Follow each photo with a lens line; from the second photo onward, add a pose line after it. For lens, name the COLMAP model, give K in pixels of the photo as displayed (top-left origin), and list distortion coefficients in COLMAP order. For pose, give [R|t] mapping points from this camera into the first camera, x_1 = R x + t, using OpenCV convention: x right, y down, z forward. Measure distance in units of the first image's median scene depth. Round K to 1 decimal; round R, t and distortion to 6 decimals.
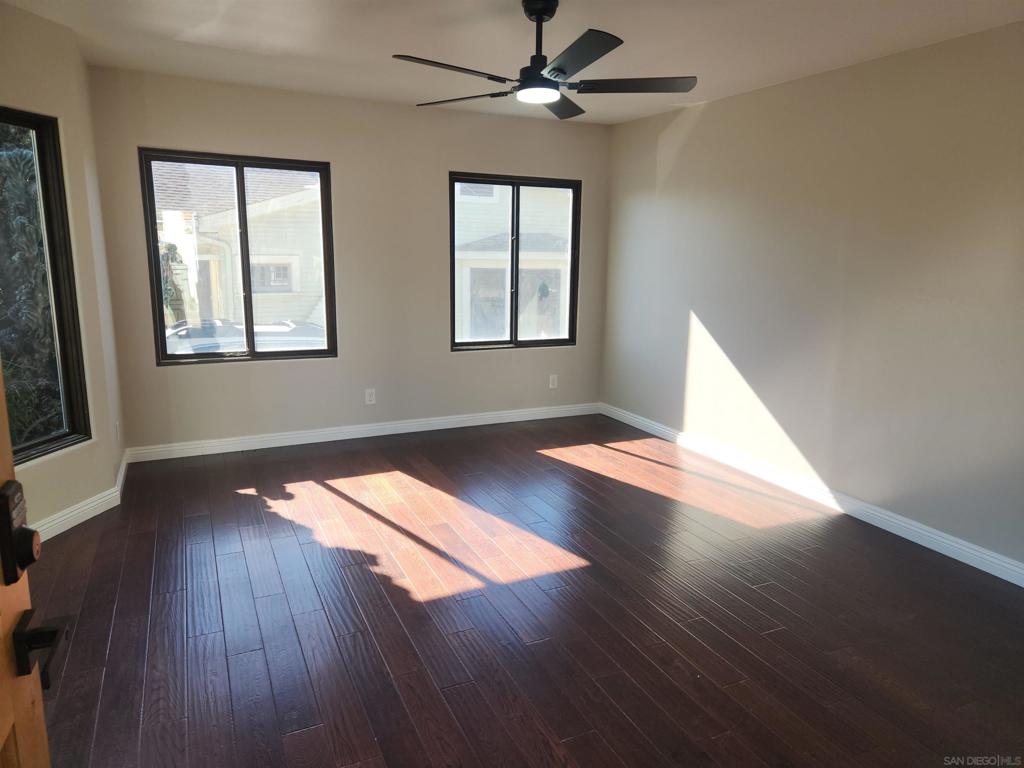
lens RADIAL K [[674.7, 0, 512.0], [0, 674.7, 384.0], [0, 0, 1]] dist [0.047597, -0.001680]
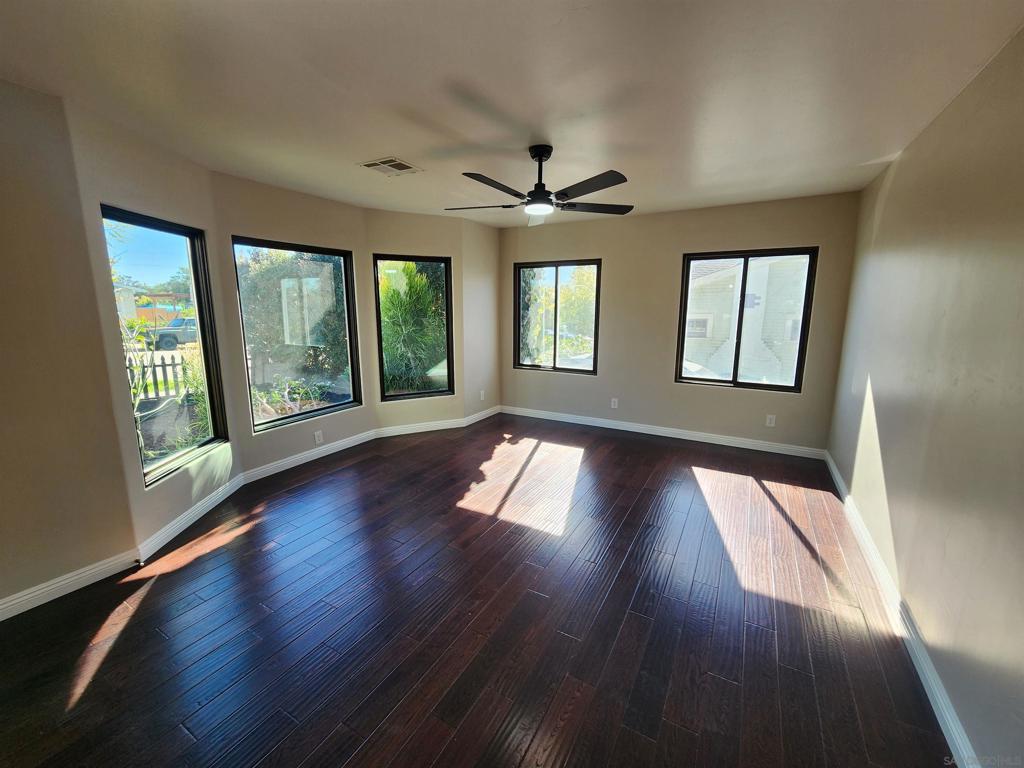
lens RADIAL K [[416.9, 0, 509.7], [0, 416.9, 380.7], [0, 0, 1]] dist [0.001758, -0.000668]
pose [[0.574729, 0.129928, -0.807964, 0.447137], [-0.153631, 0.986892, 0.049420, -0.045409], [0.803794, 0.095725, 0.587156, 0.245797]]
